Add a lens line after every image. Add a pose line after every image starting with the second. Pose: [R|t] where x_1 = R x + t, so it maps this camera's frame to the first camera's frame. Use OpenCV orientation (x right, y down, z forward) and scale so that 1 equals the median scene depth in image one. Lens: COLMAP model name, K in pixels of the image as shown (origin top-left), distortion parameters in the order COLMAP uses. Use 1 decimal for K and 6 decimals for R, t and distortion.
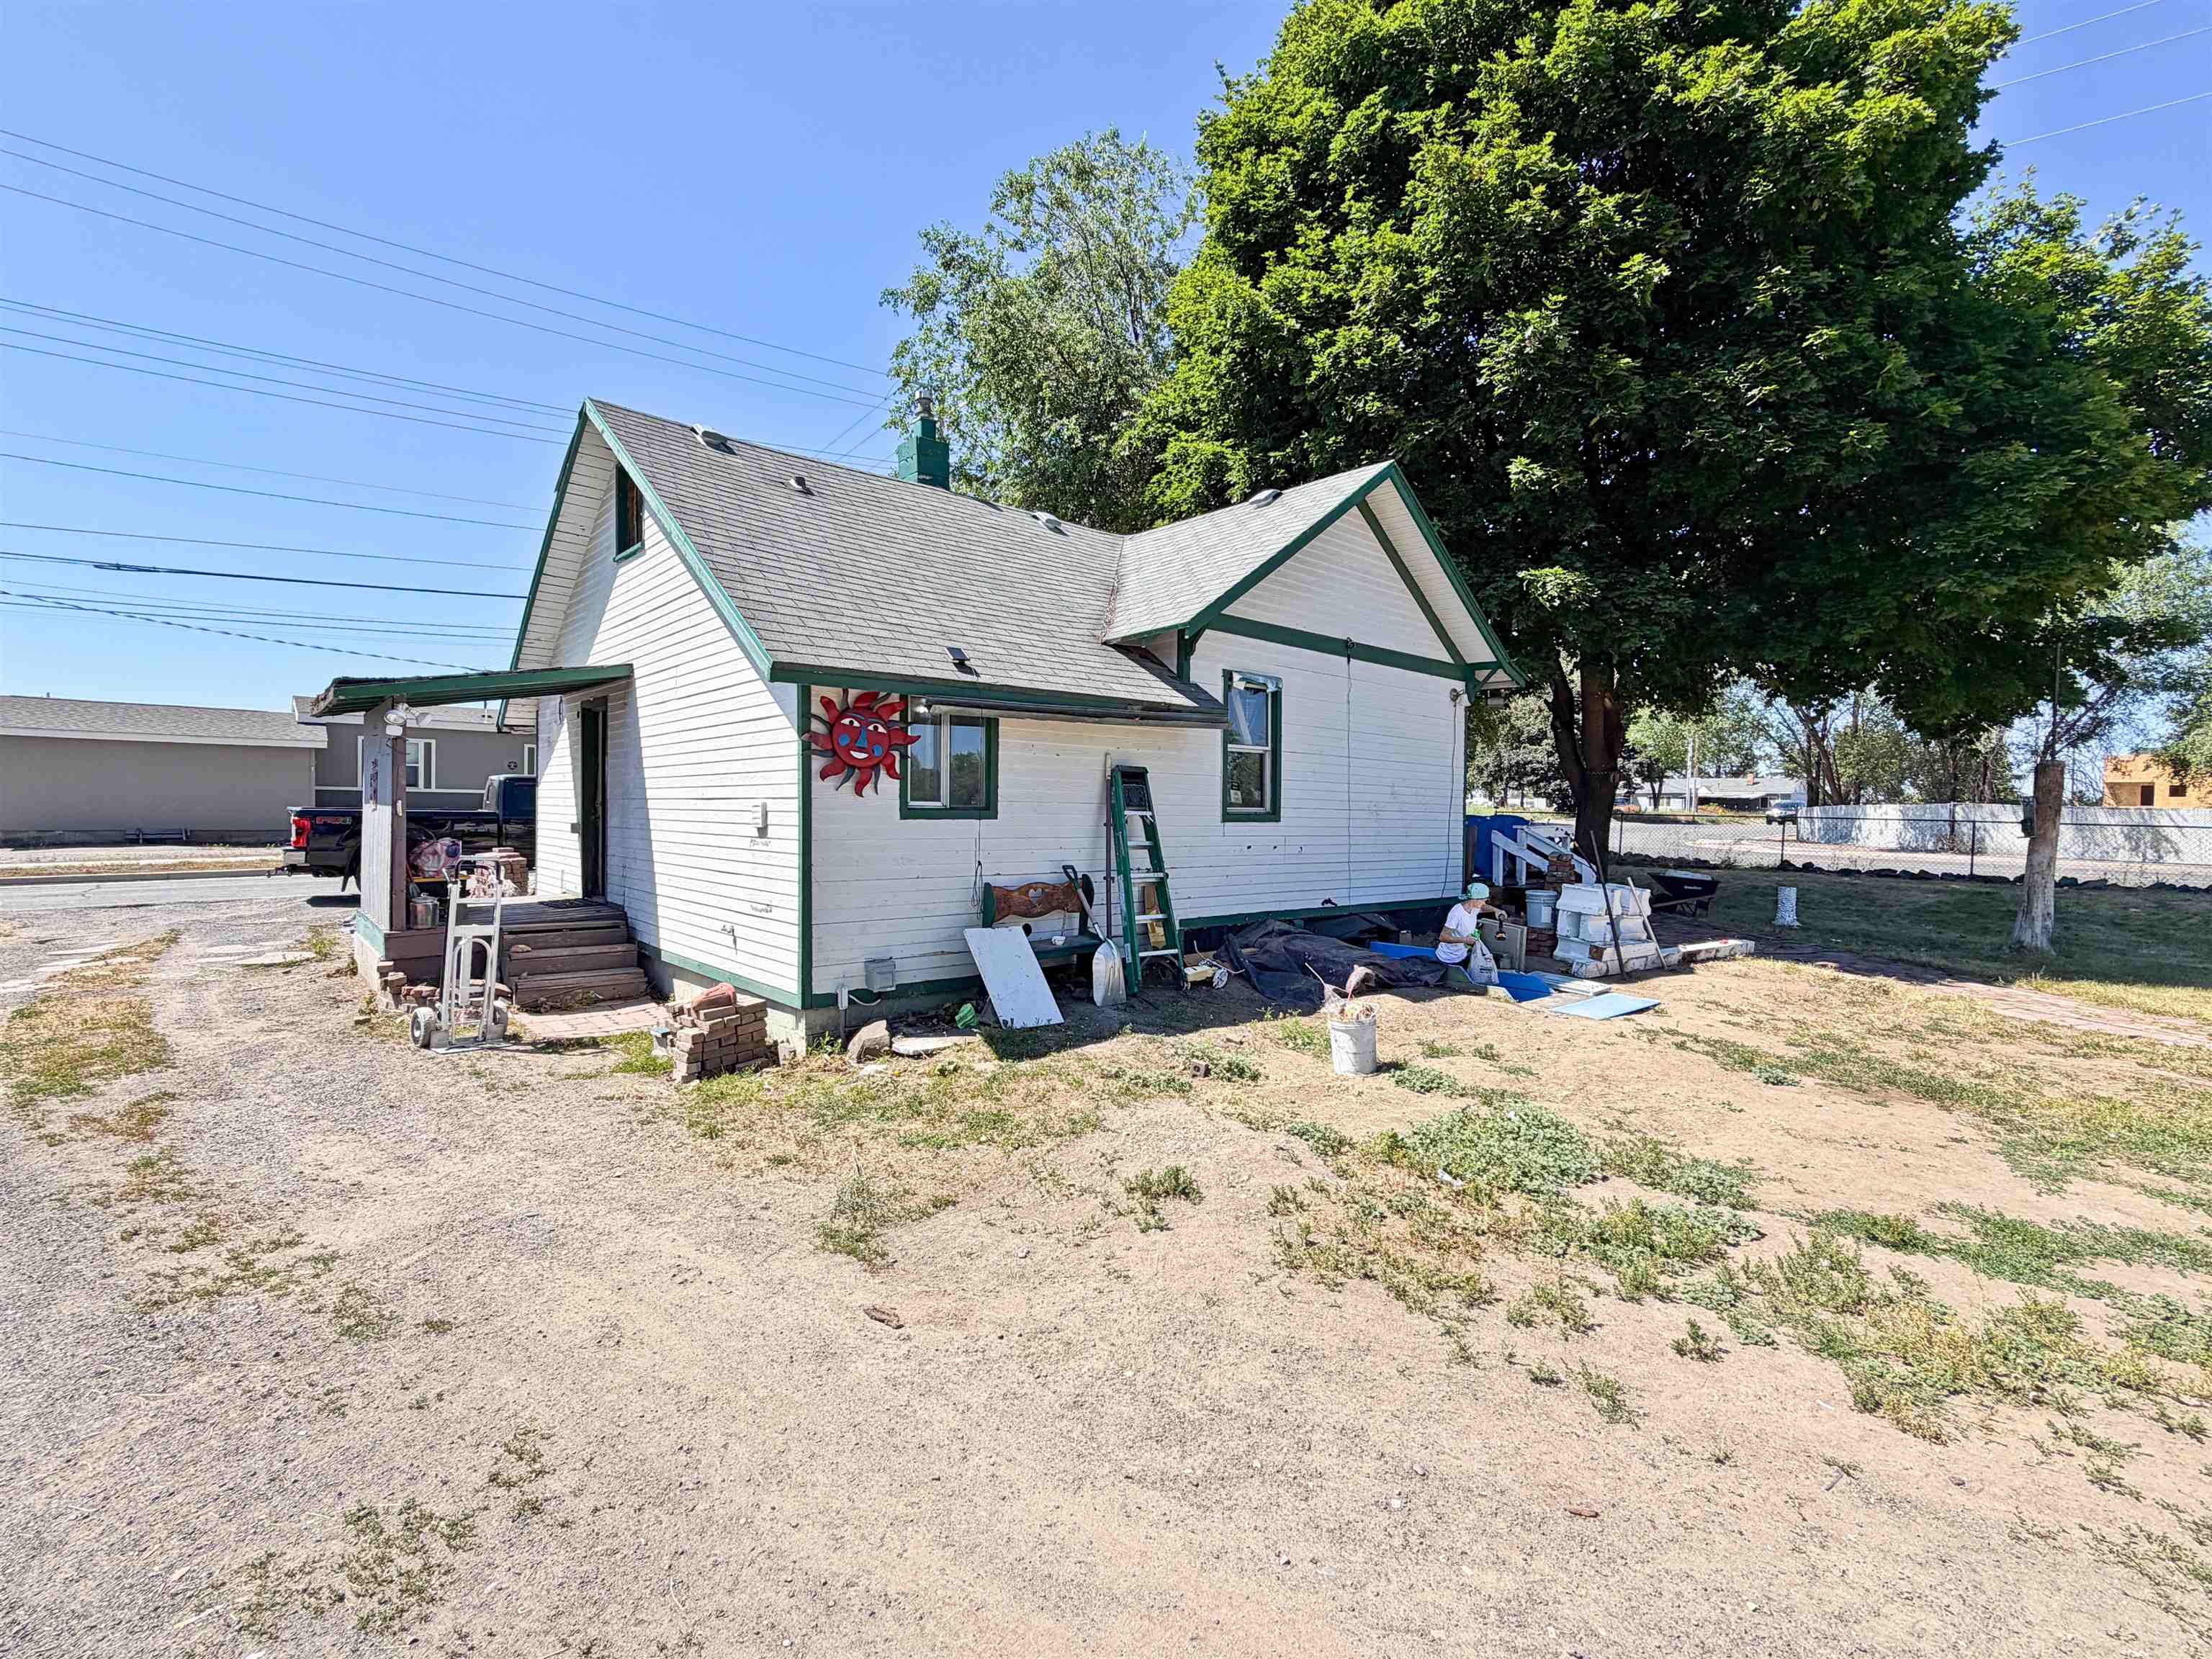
lens RADIAL K [[976.0, 0, 1109.7], [0, 976.0, 828.5], [0, 0, 1]] dist [0.000718, 0.001381]
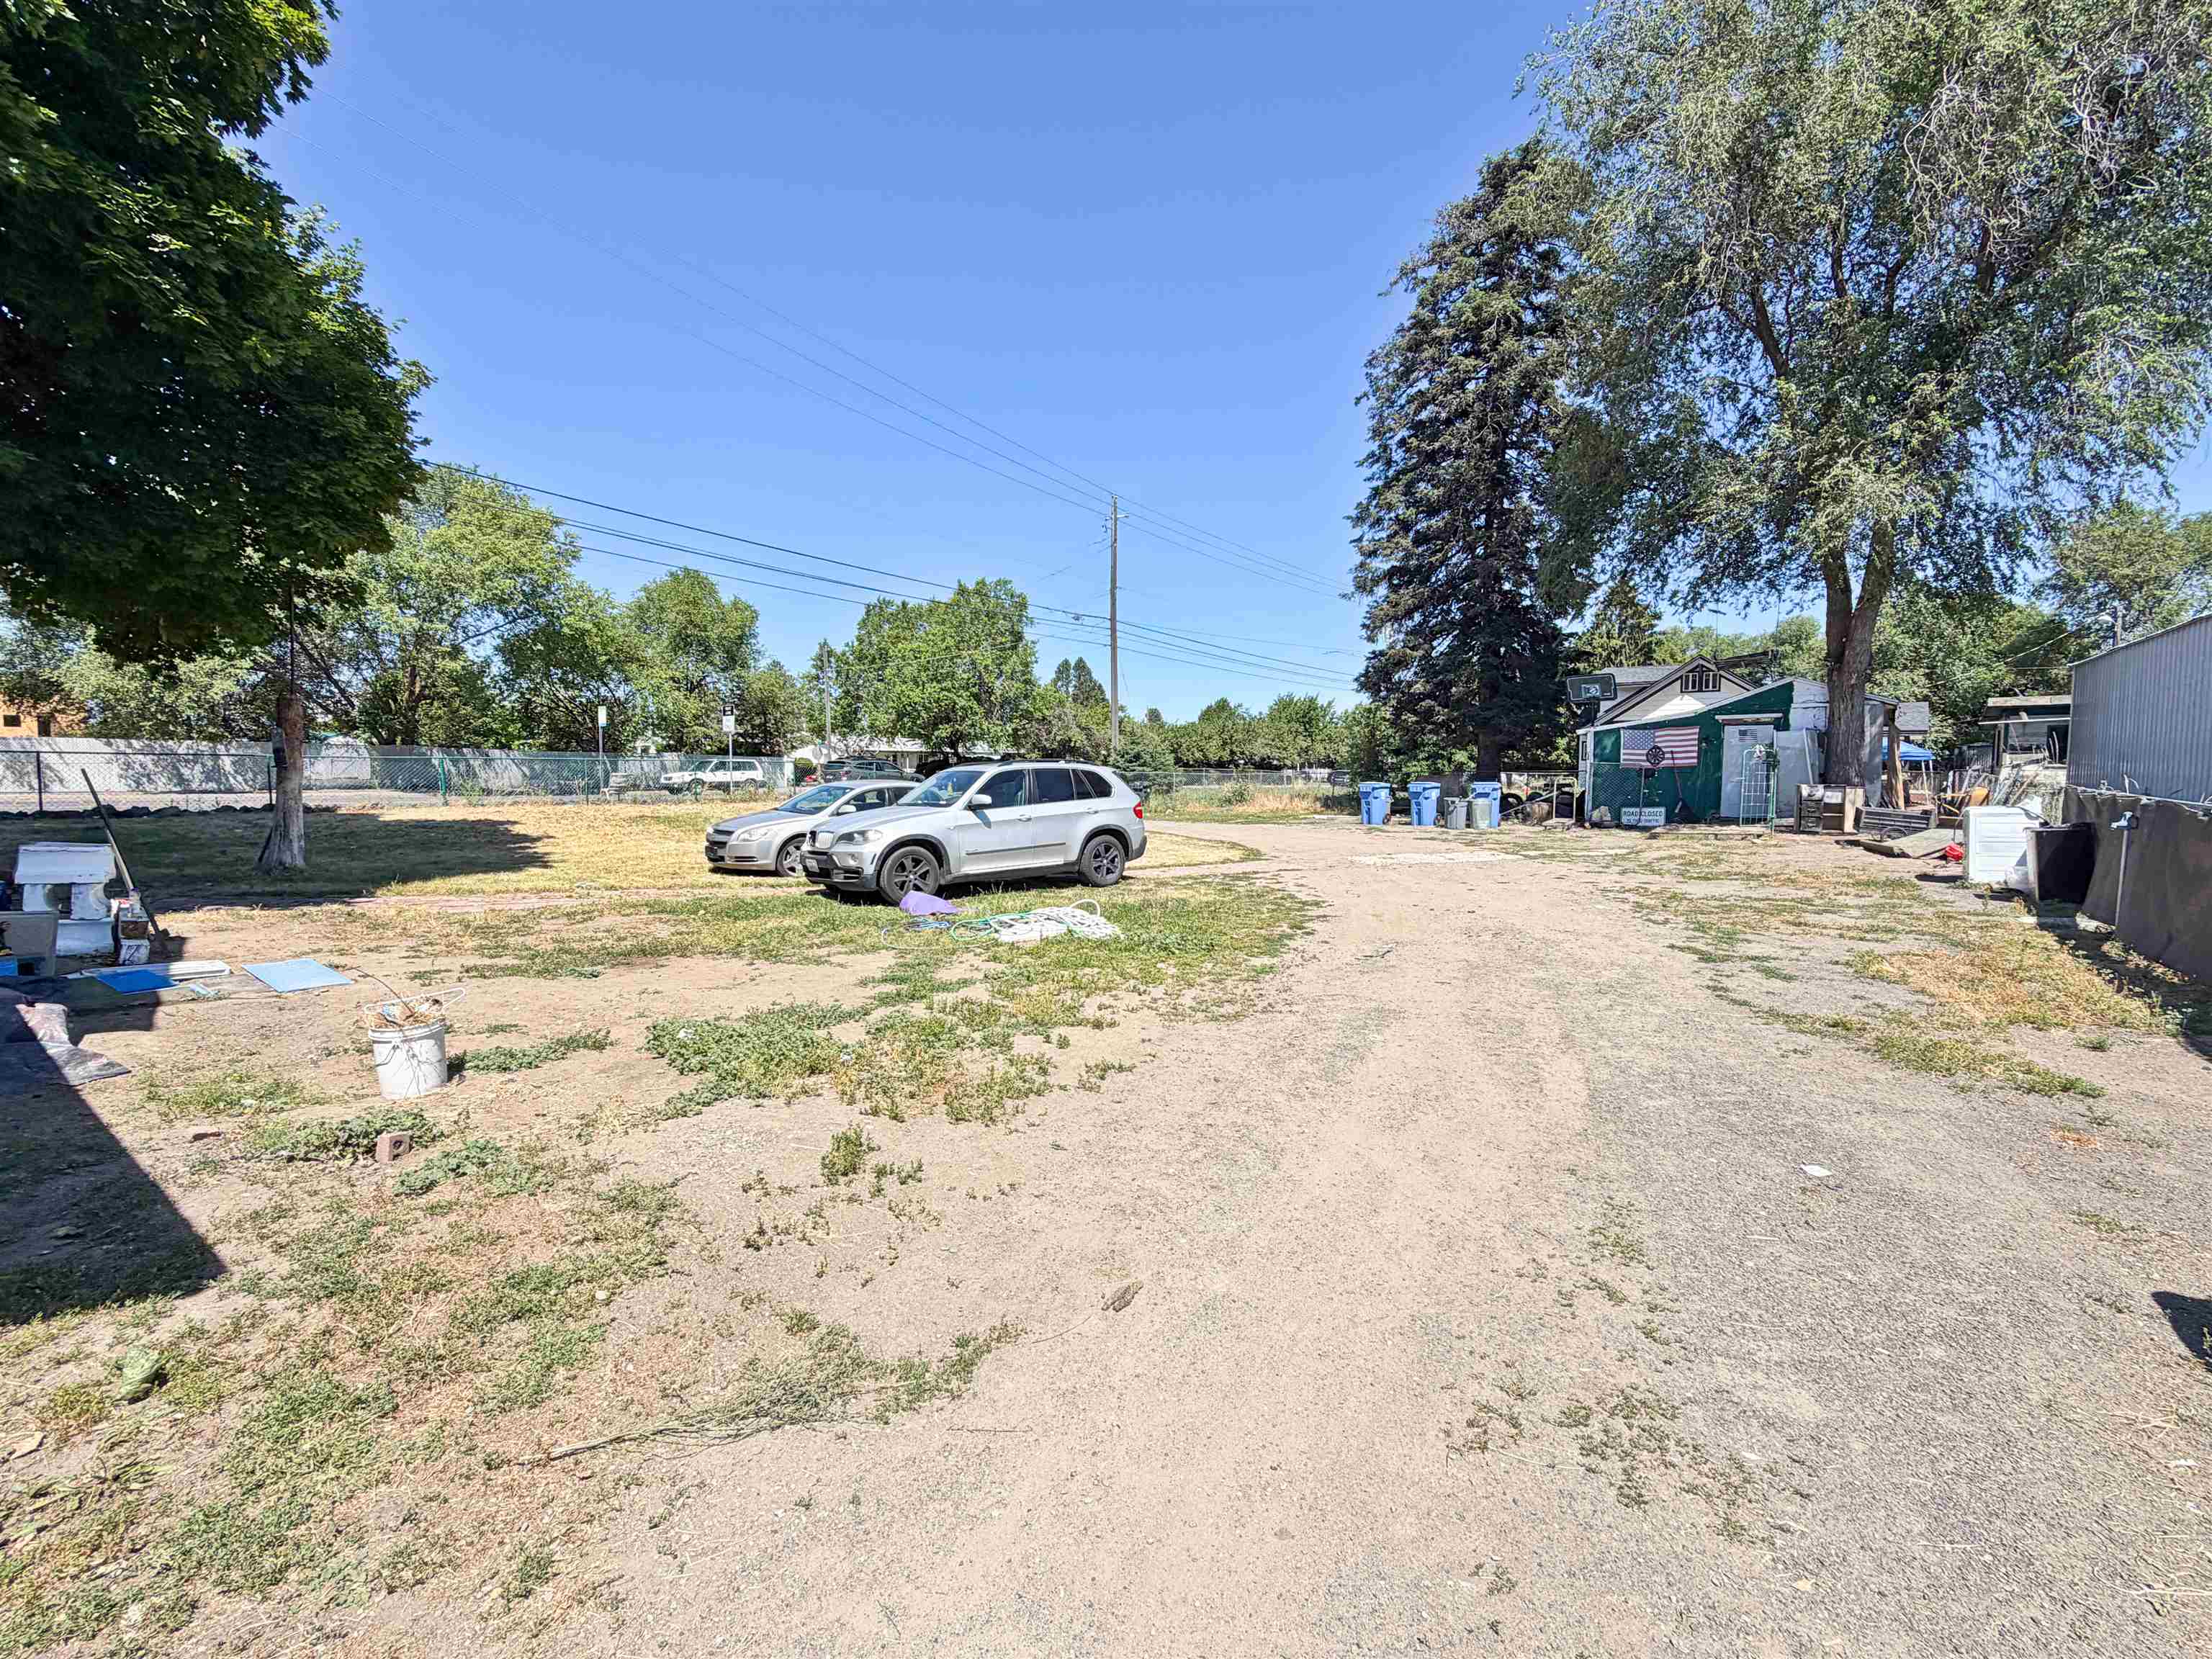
lens RADIAL K [[976.0, 0, 1105.5], [0, 976.0, 823.8], [0, 0, 1]] dist [0.000718, 0.001381]
pose [[-0.180678, -0.079799, 0.980300, -0.313347], [0.013170, 0.996418, 0.083538, -0.006137], [-0.983454, 0.028004, -0.178980, 0.334784]]
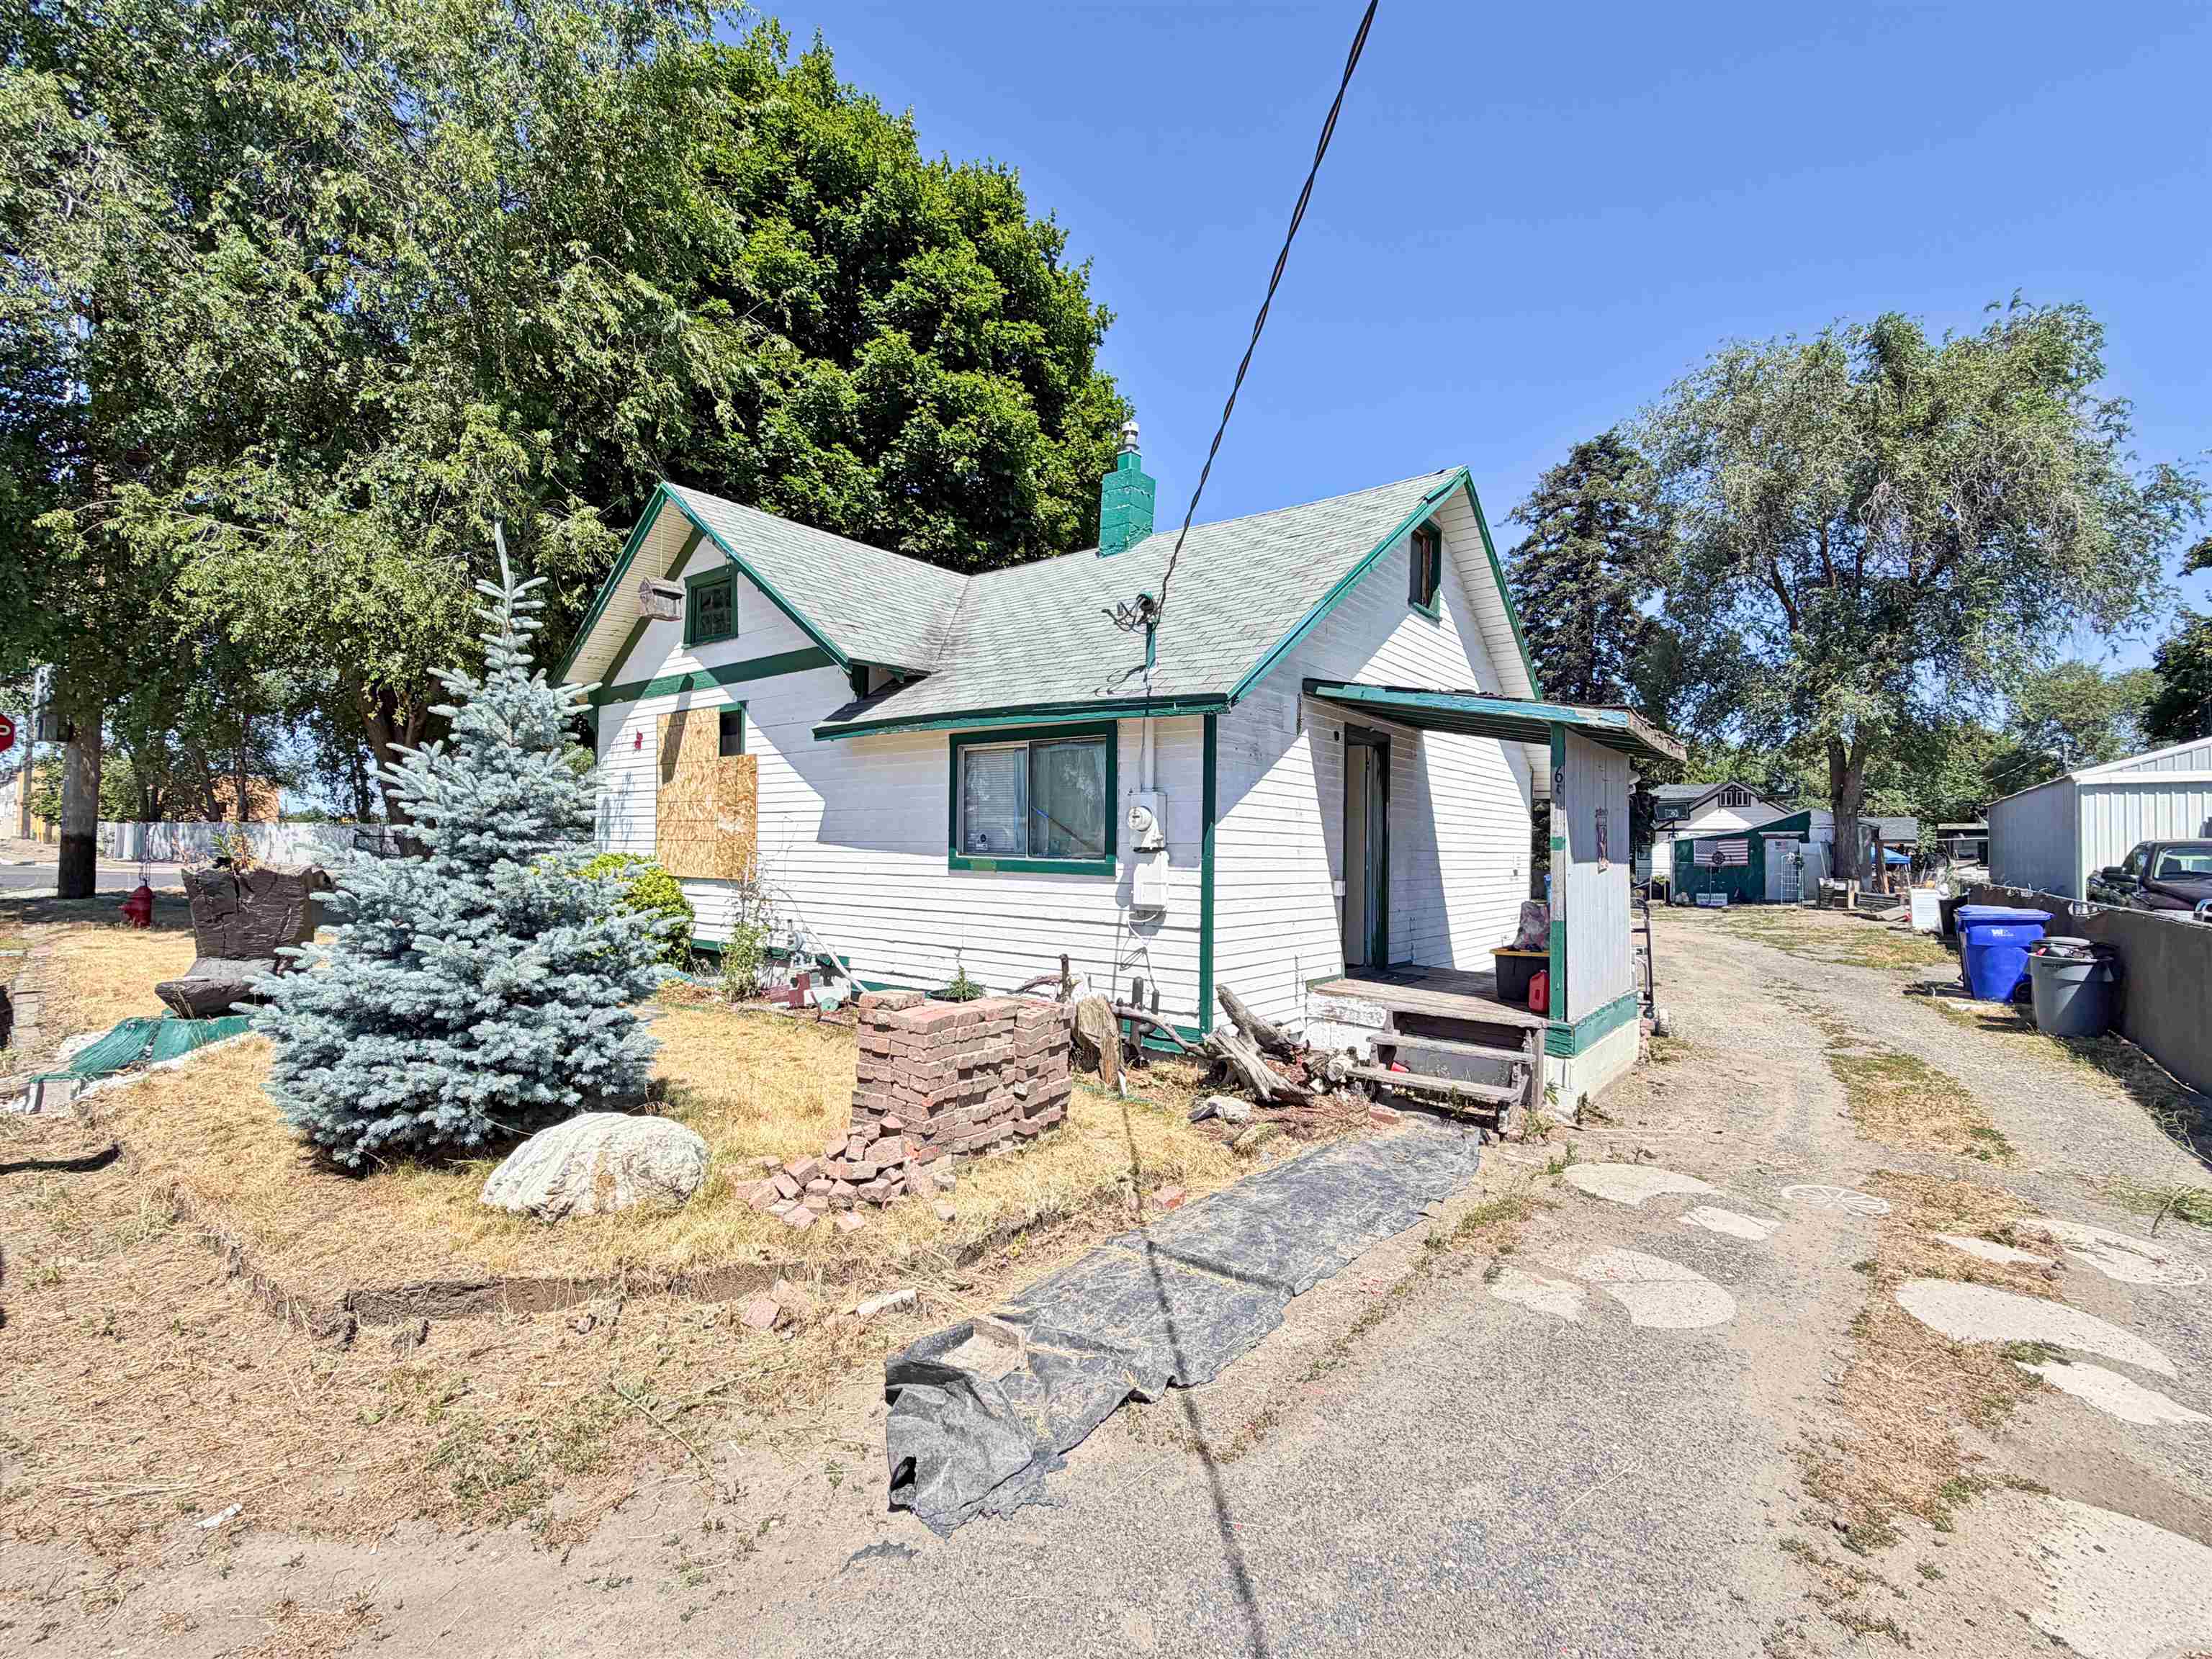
lens RADIAL K [[976.0, 0, 1100.1], [0, 976.0, 830.2], [0, 0, 1]] dist [0.000718, 0.001381]
pose [[-0.167854, 0.006169, 0.985792, -1.649345], [0.001575, 0.999981, -0.005990, -0.049628], [-0.985811, 0.000547, -0.167861, 1.733223]]
